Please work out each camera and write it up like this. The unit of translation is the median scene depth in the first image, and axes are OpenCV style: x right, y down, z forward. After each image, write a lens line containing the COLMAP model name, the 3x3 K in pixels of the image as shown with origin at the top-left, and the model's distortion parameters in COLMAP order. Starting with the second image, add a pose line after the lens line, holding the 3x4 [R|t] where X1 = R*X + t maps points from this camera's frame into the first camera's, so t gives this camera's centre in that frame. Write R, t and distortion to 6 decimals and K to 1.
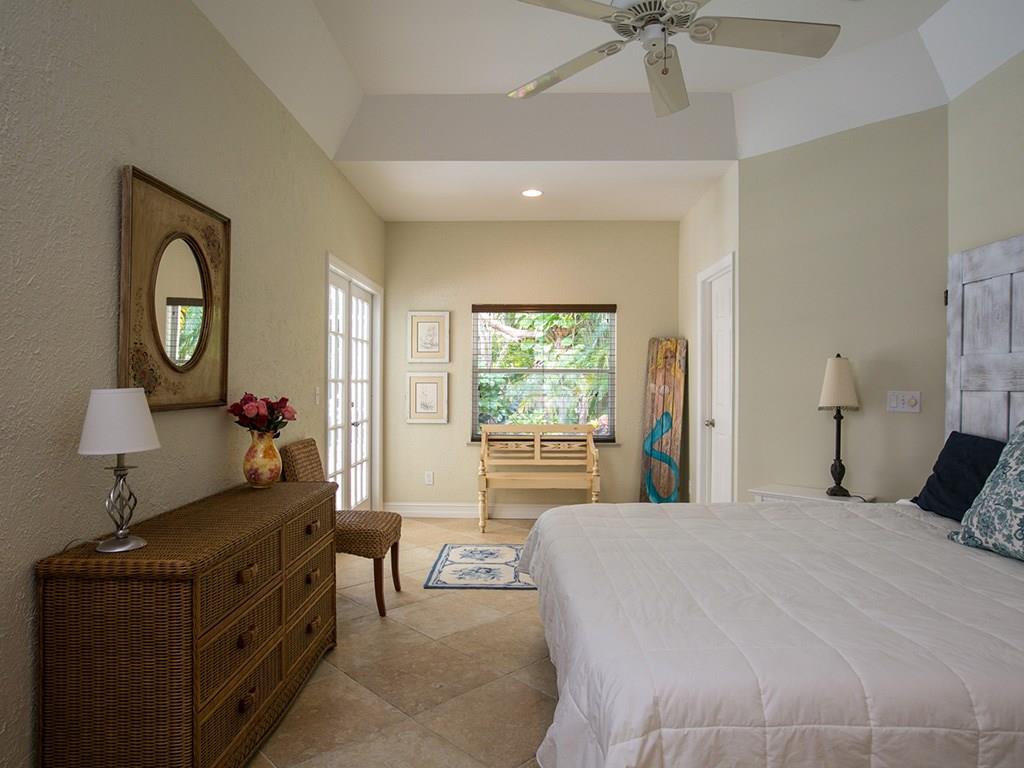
lens RADIAL K [[669.4, 0, 503.0], [0, 669.4, 378.4], [0, 0, 1]] dist [-0.049337, 0.032668]
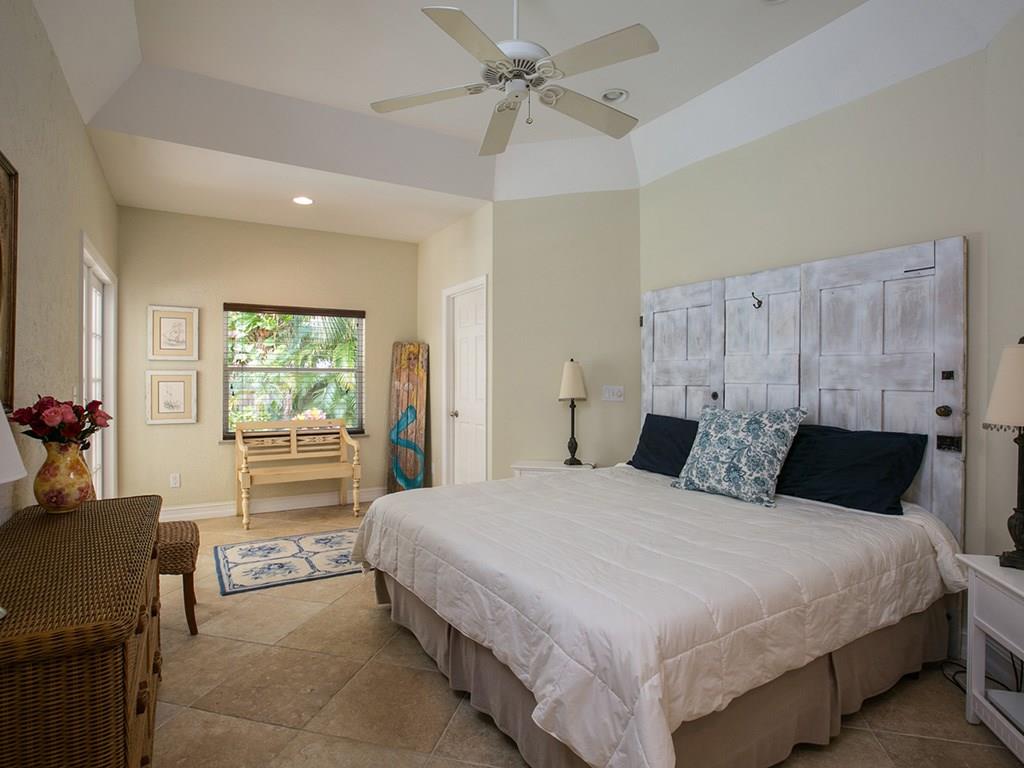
lens RADIAL K [[562.2, 0, 517.8], [0, 562.2, 378.4], [0, 0, 1]] dist [-0.047177, 0.017630]
pose [[0.835454, -0.001294, 0.549559, -0.211754], [-0.000649, 0.999994, 0.003340, -0.000877], [-0.549560, -0.003147, 0.835448, 0.108403]]
